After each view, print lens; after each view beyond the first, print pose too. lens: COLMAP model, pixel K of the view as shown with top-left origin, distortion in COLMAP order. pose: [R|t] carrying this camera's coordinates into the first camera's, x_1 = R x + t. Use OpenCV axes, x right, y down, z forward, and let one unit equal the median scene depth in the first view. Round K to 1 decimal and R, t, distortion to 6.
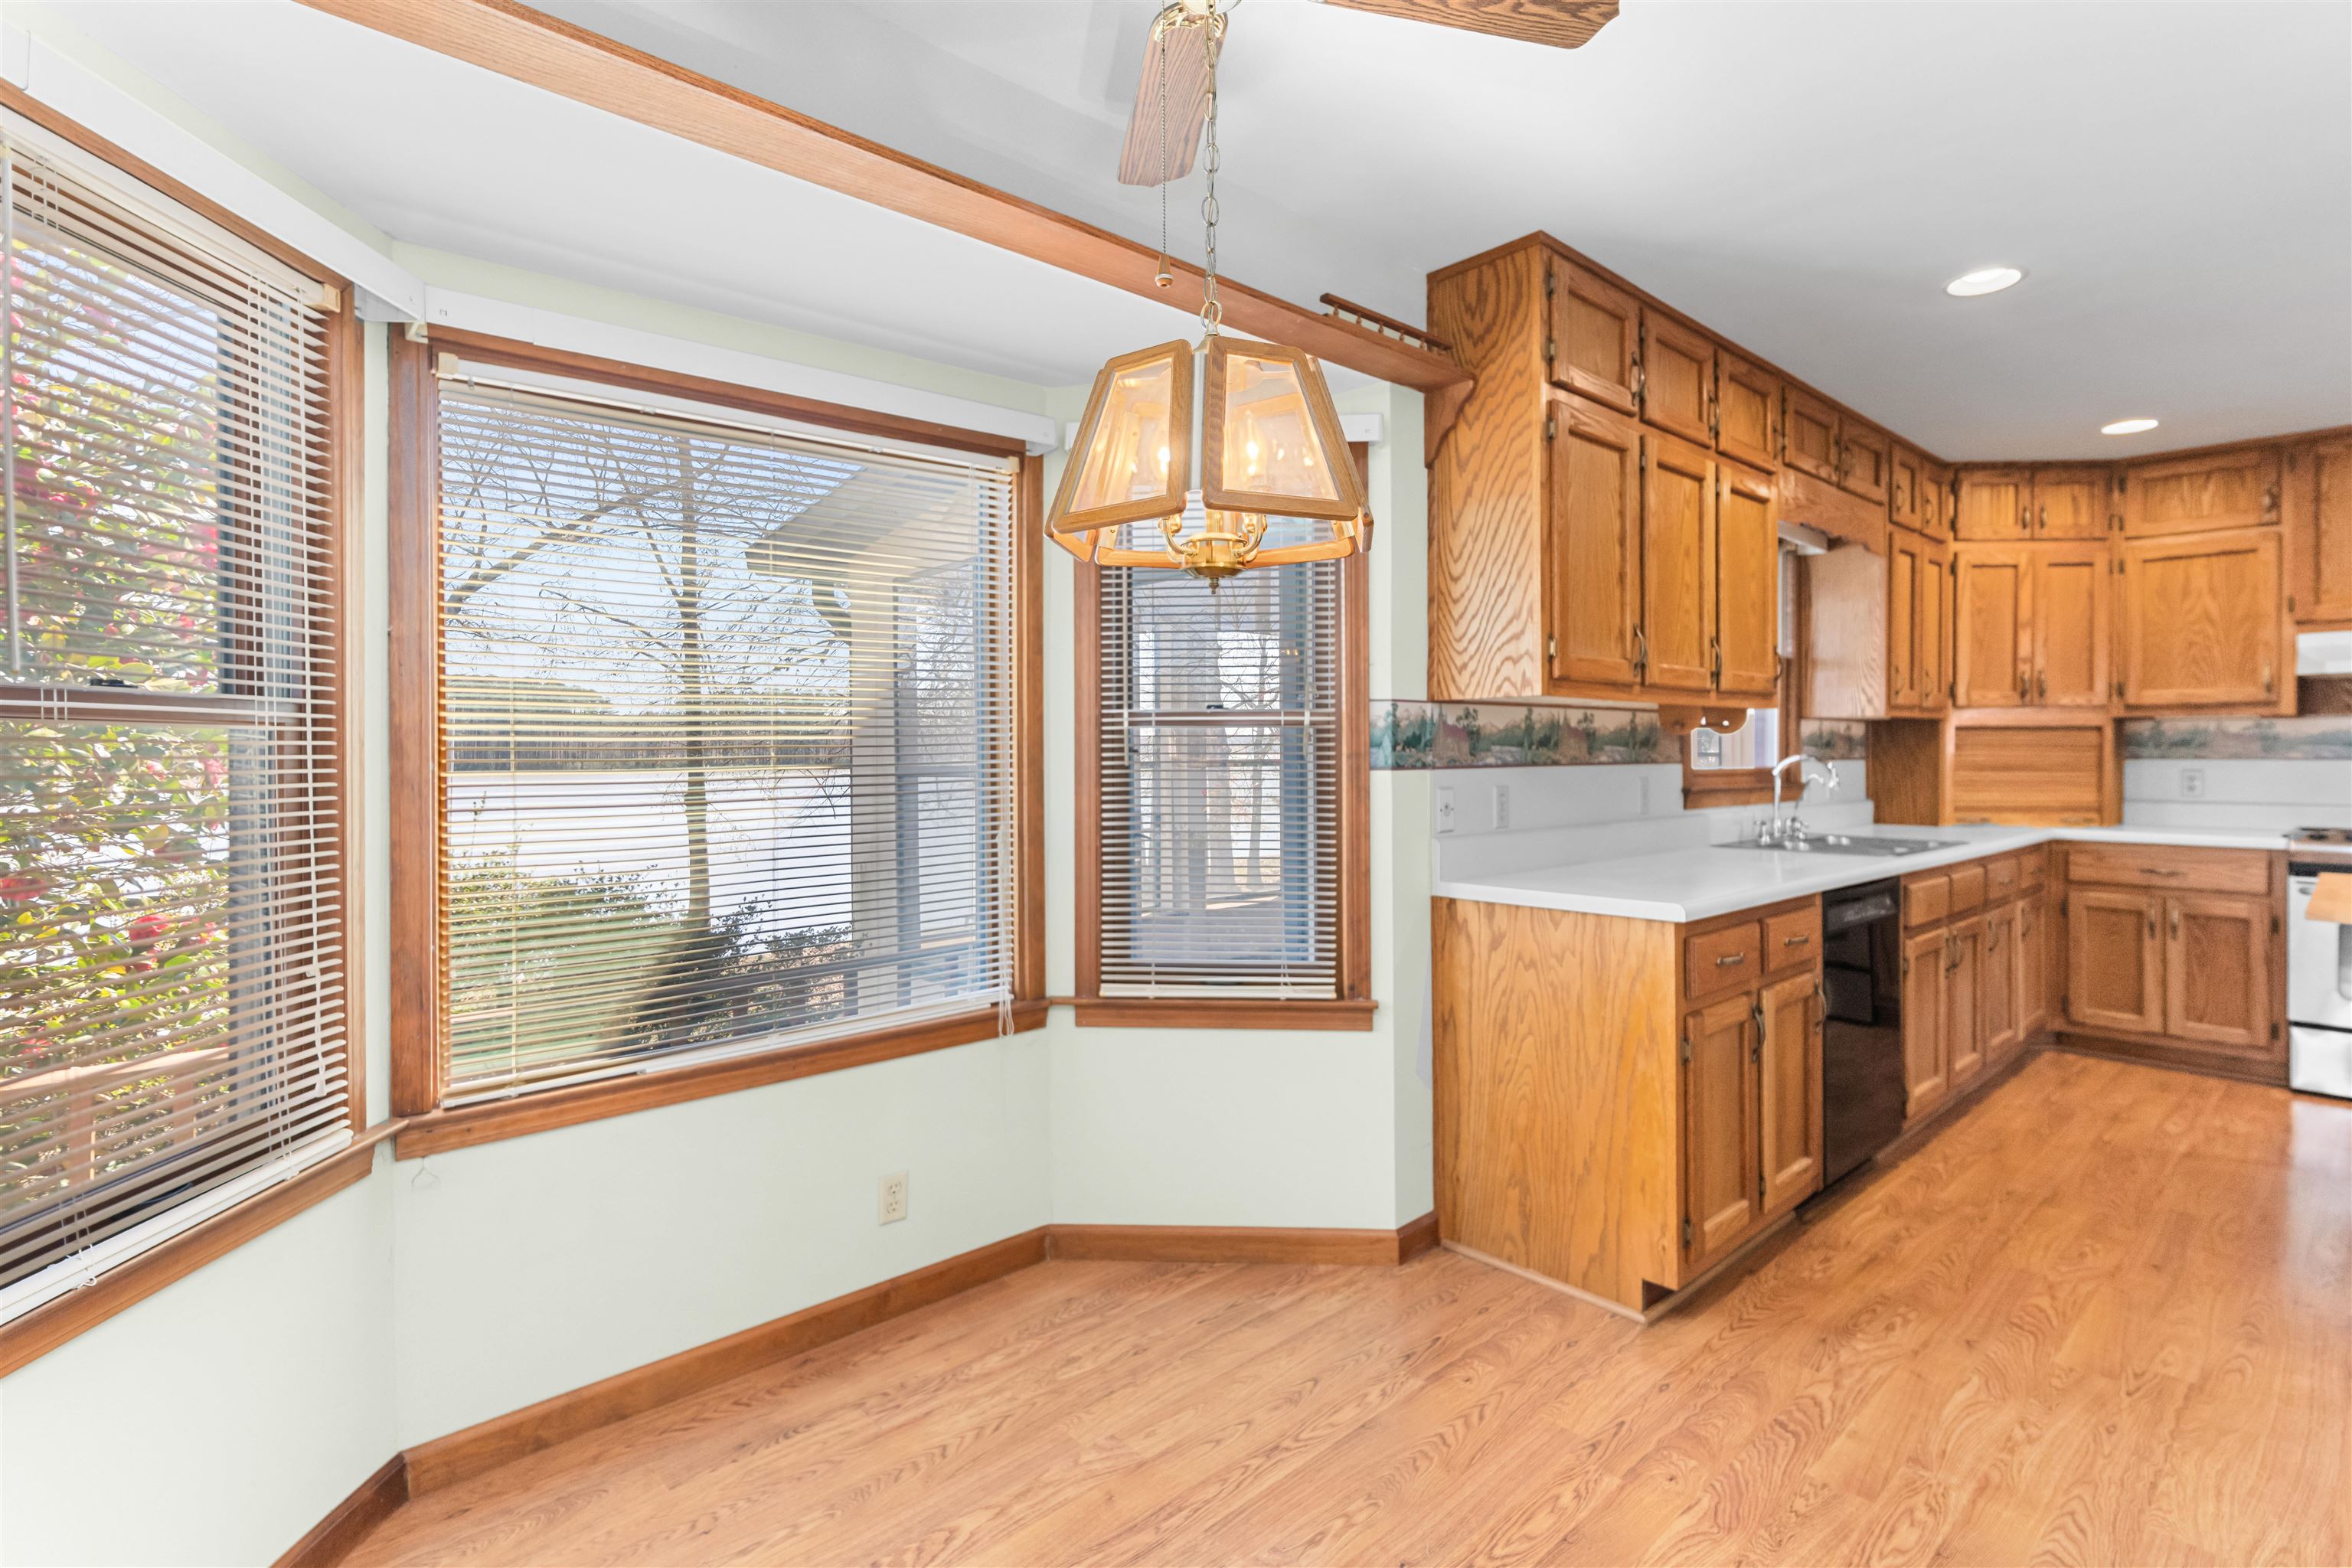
lens RADIAL K [[1127.6, 0, 1139.5], [0, 1127.6, 768.0], [0, 0, 1]] dist [0.003410, 0.000558]
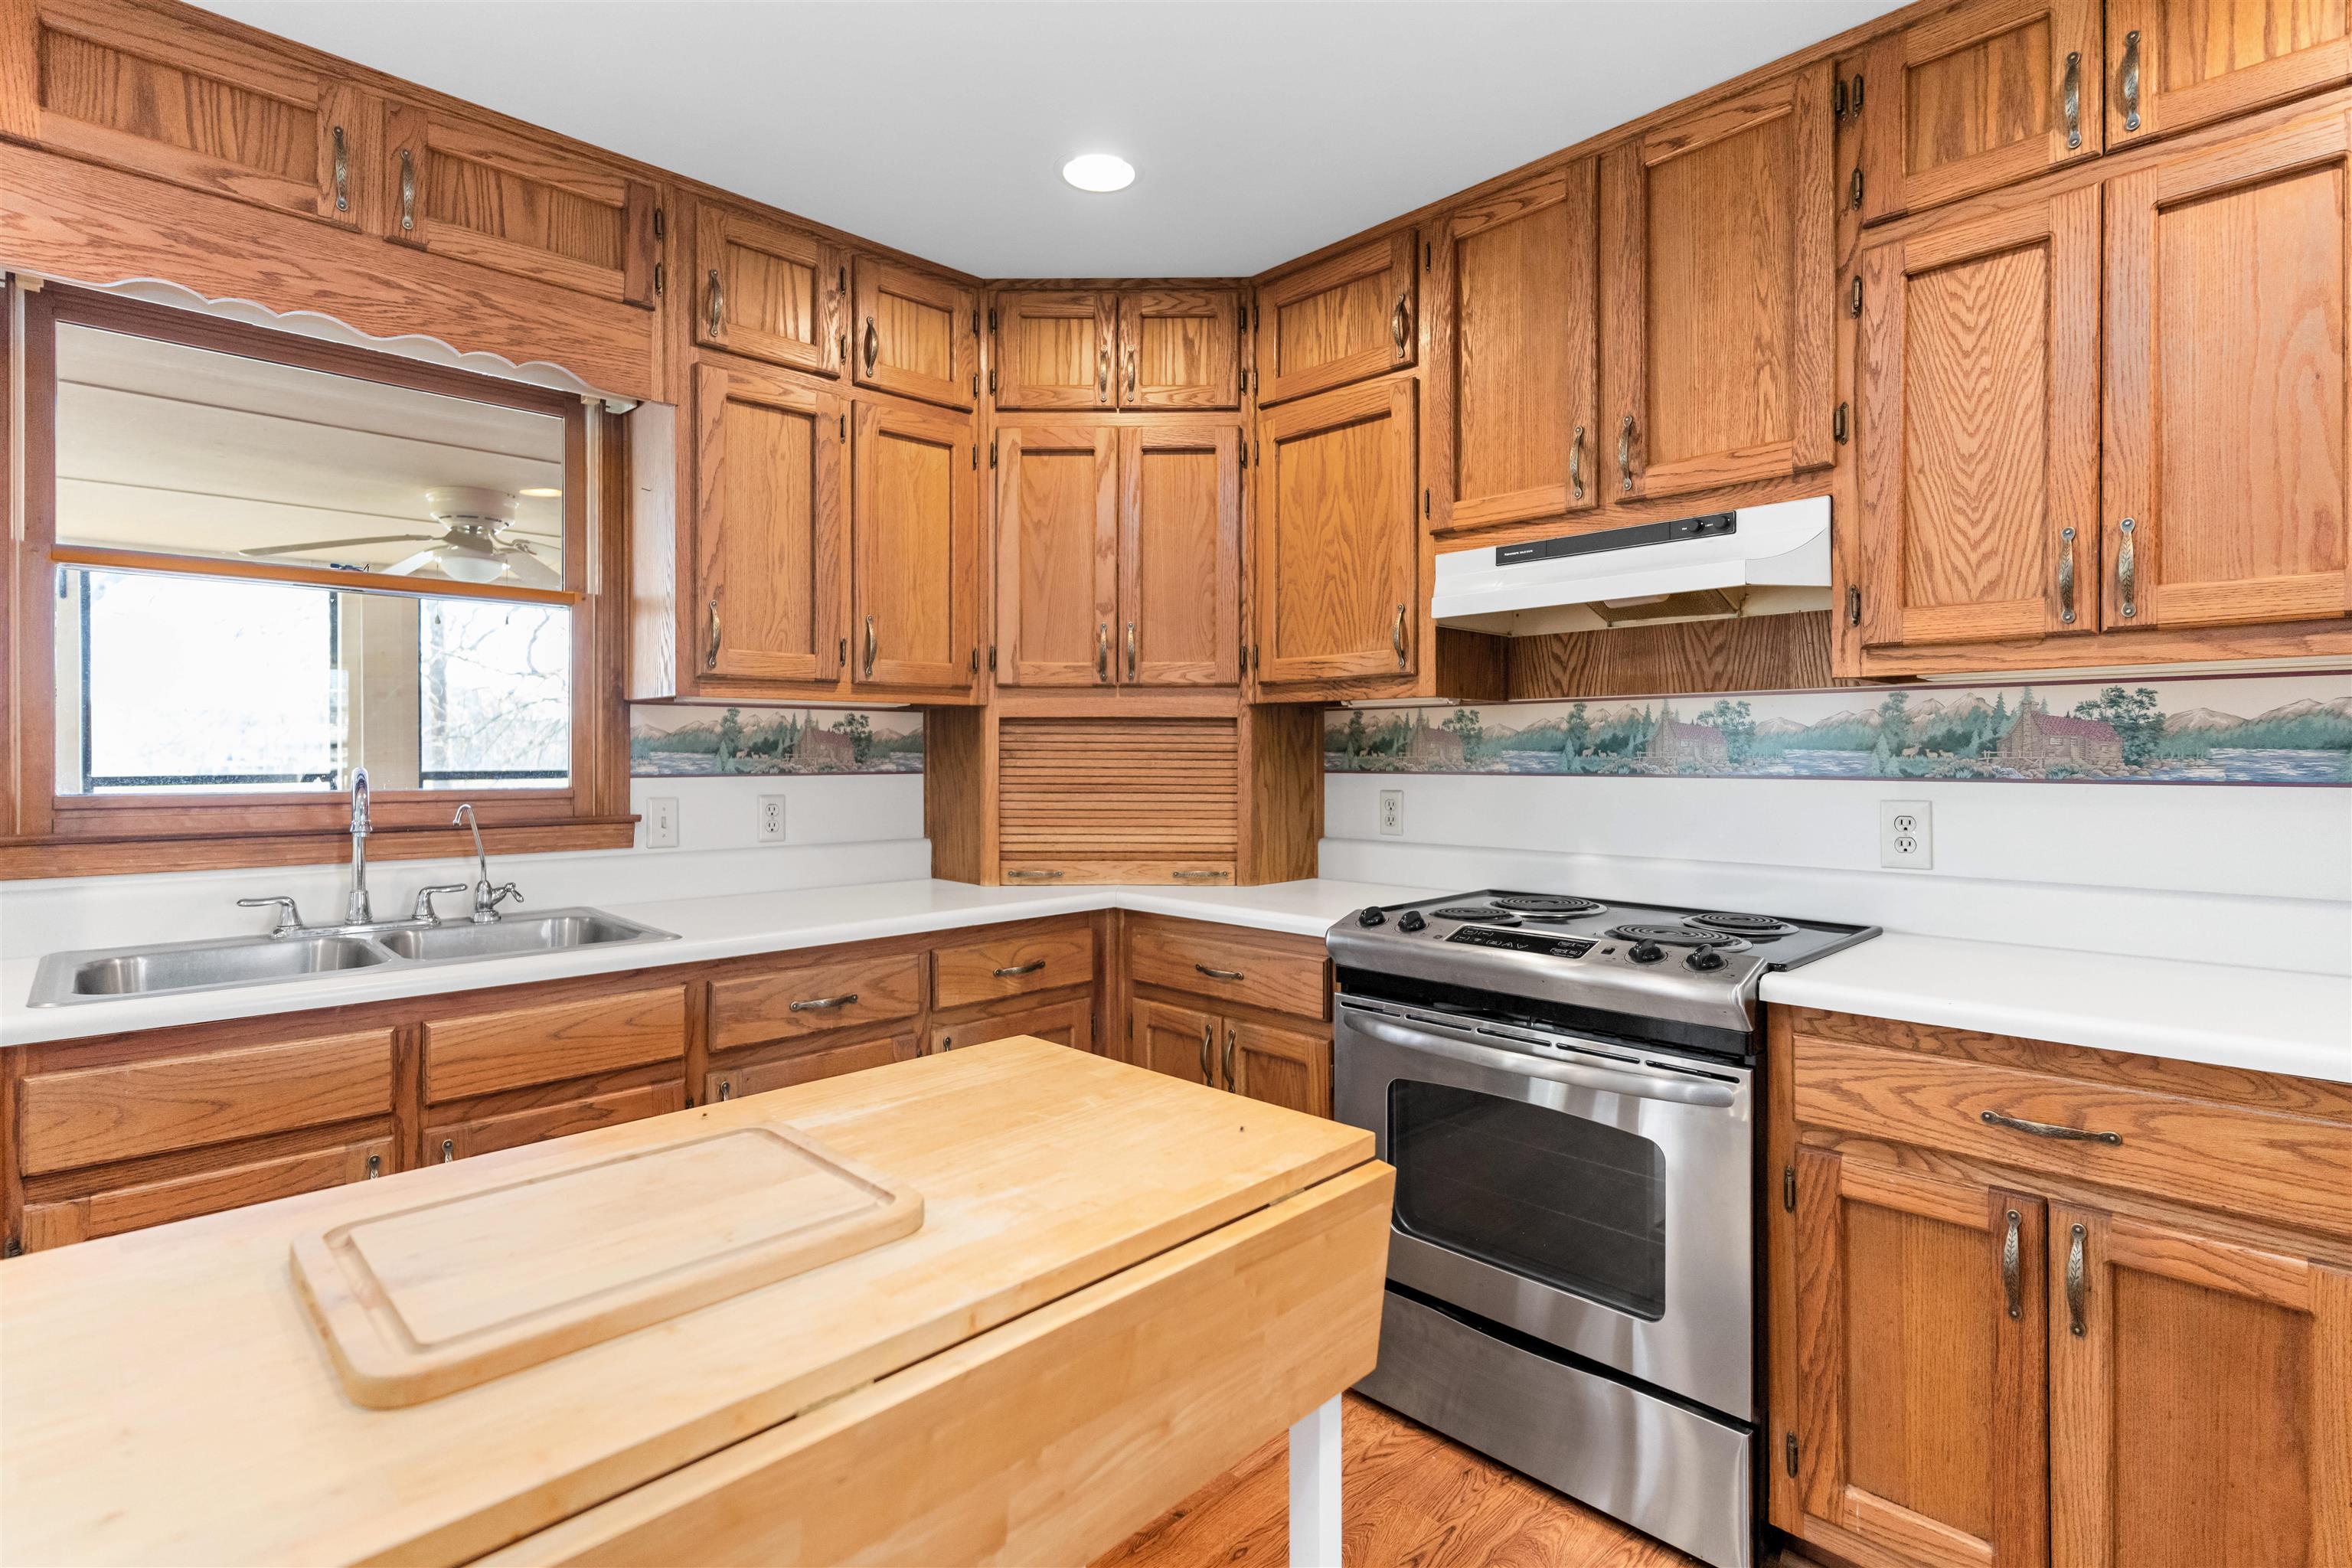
lens RADIAL K [[1127.6, 0, 1139.5], [0, 1127.6, 768.0], [0, 0, 1]] dist [0.003410, 0.000558]
pose [[0.999270, -0.000935, 0.038184, 0.852255], [0.001139, 0.999985, -0.005325, -0.007990], [-0.038178, 0.005365, 0.999257, 0.438375]]
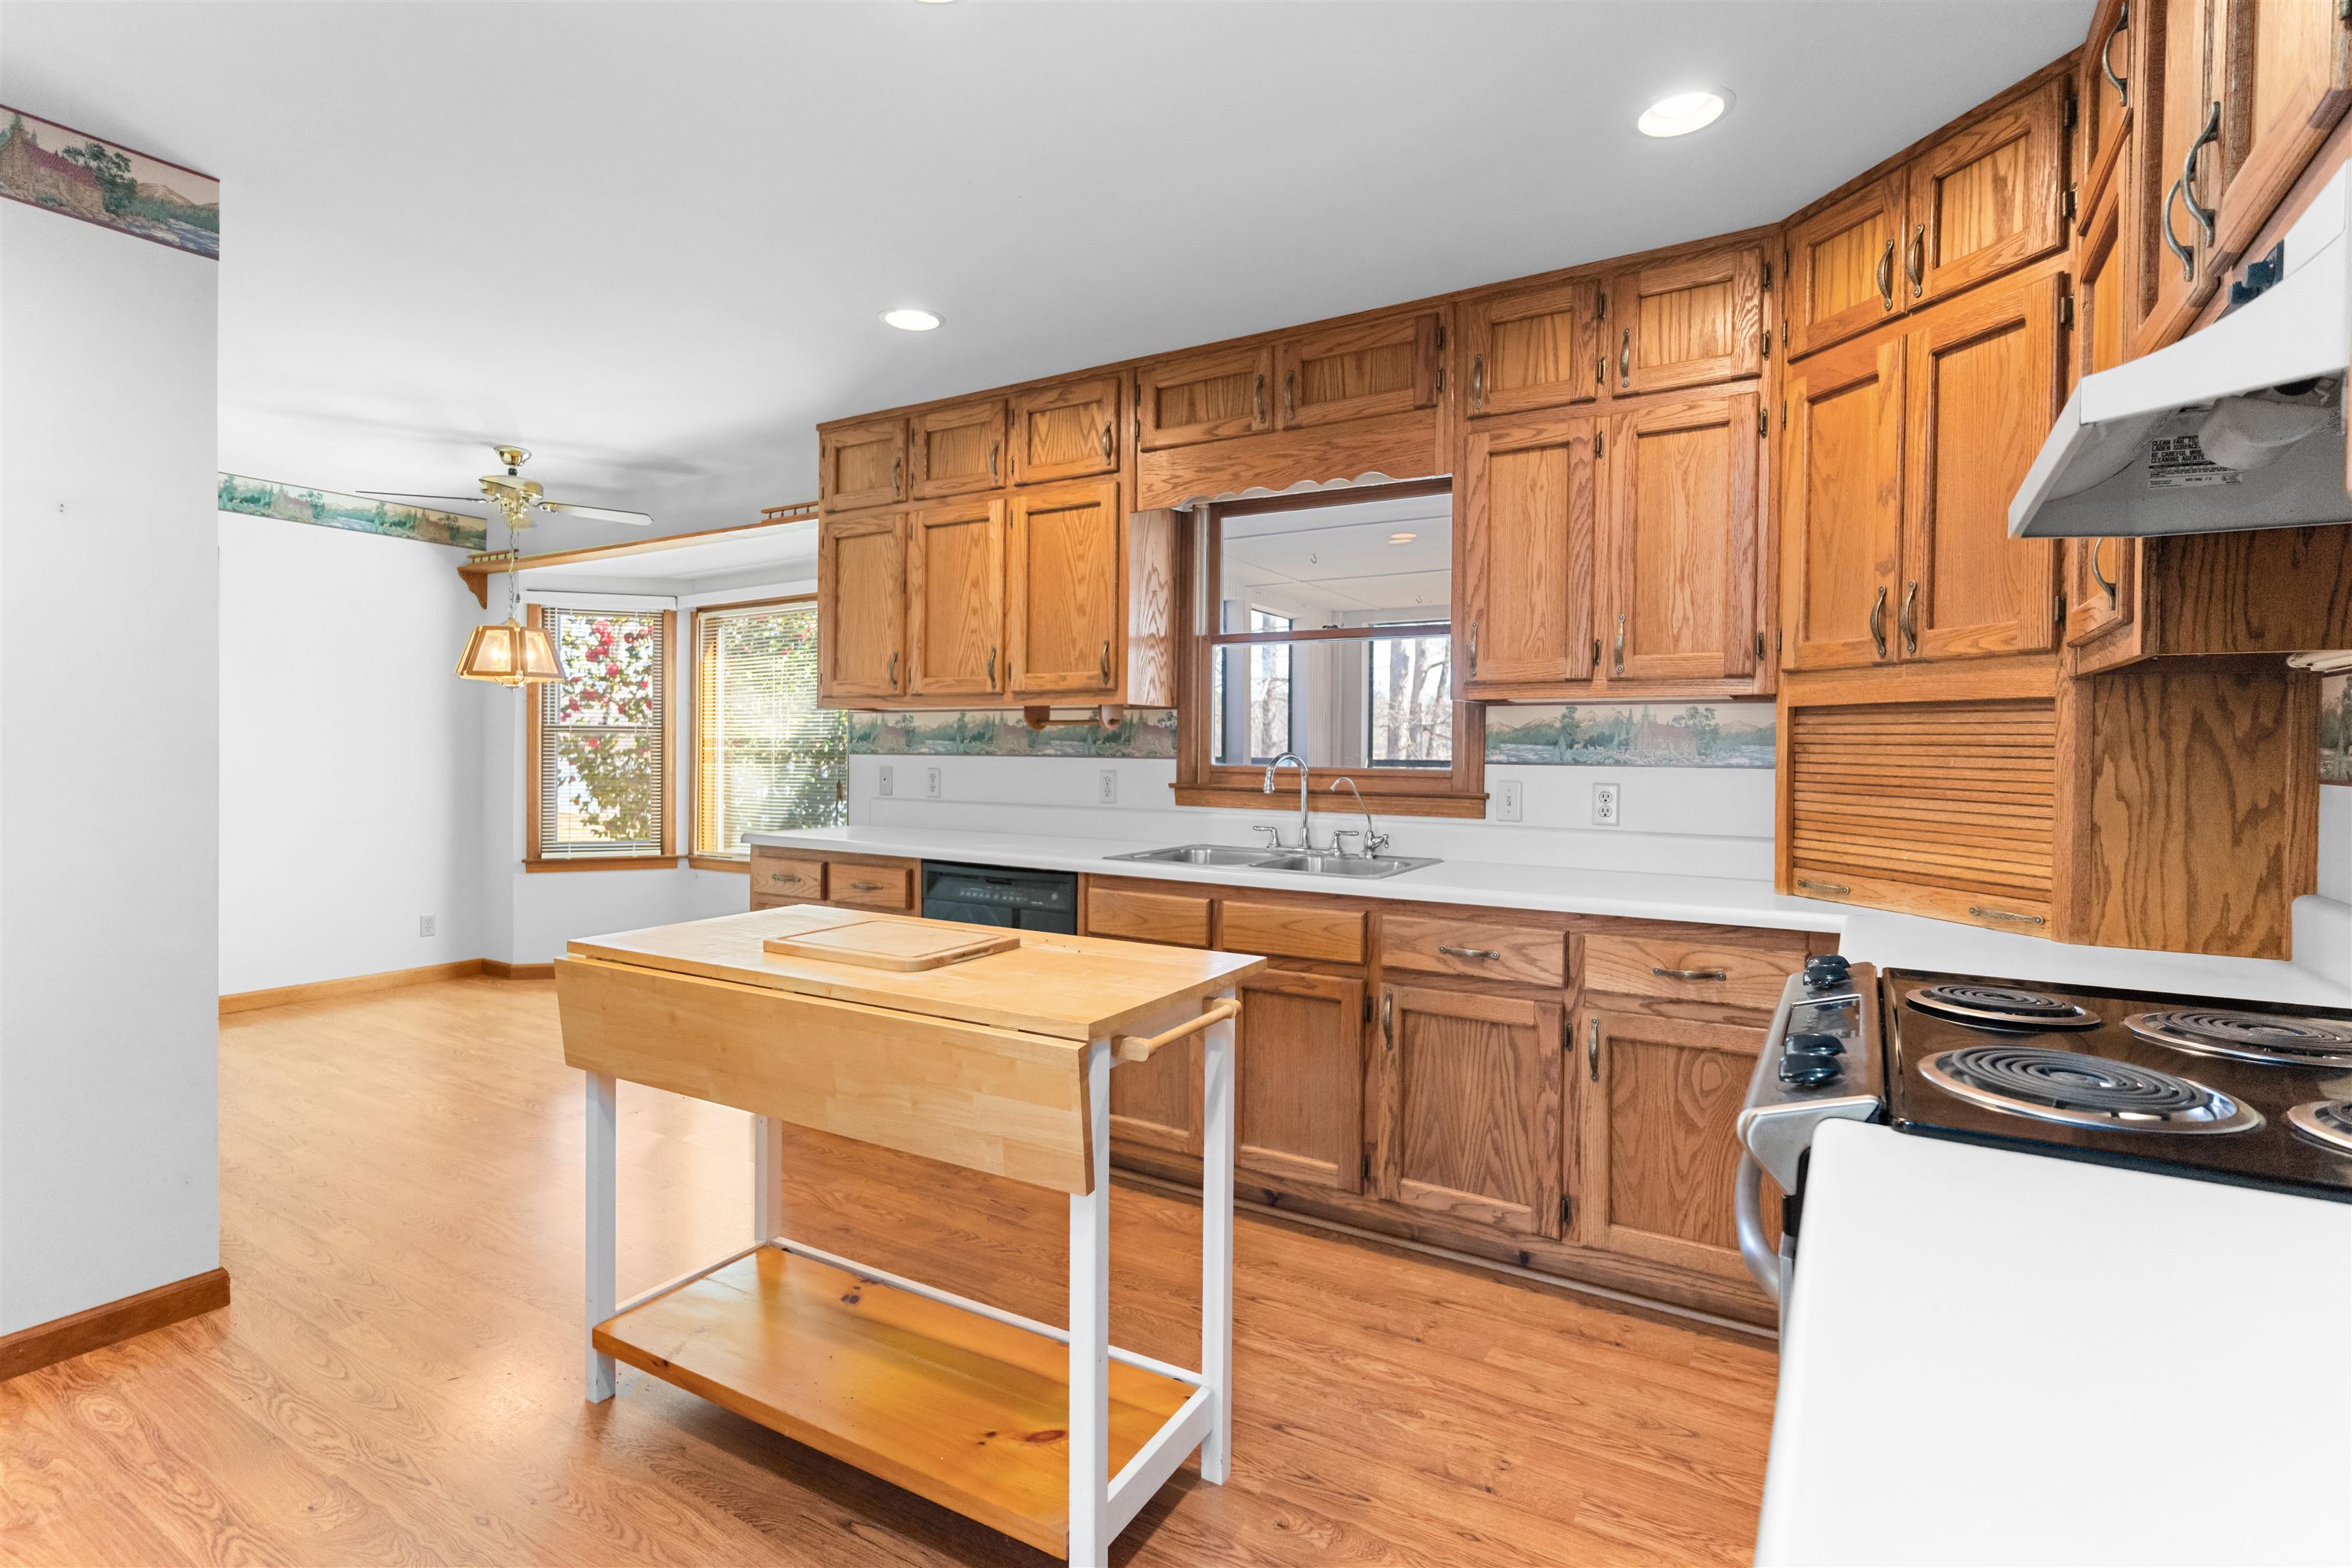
lens RADIAL K [[1129.3, 0, 1176.1], [0, 1129.3, 773.4], [0, 0, 1]] dist [0.001467, 0.000249]
pose [[0.293495, 0.027548, -0.955564, 1.267671], [-0.024402, 0.999475, 0.021319, -0.011115], [0.955649, 0.017061, 0.294013, 0.622098]]
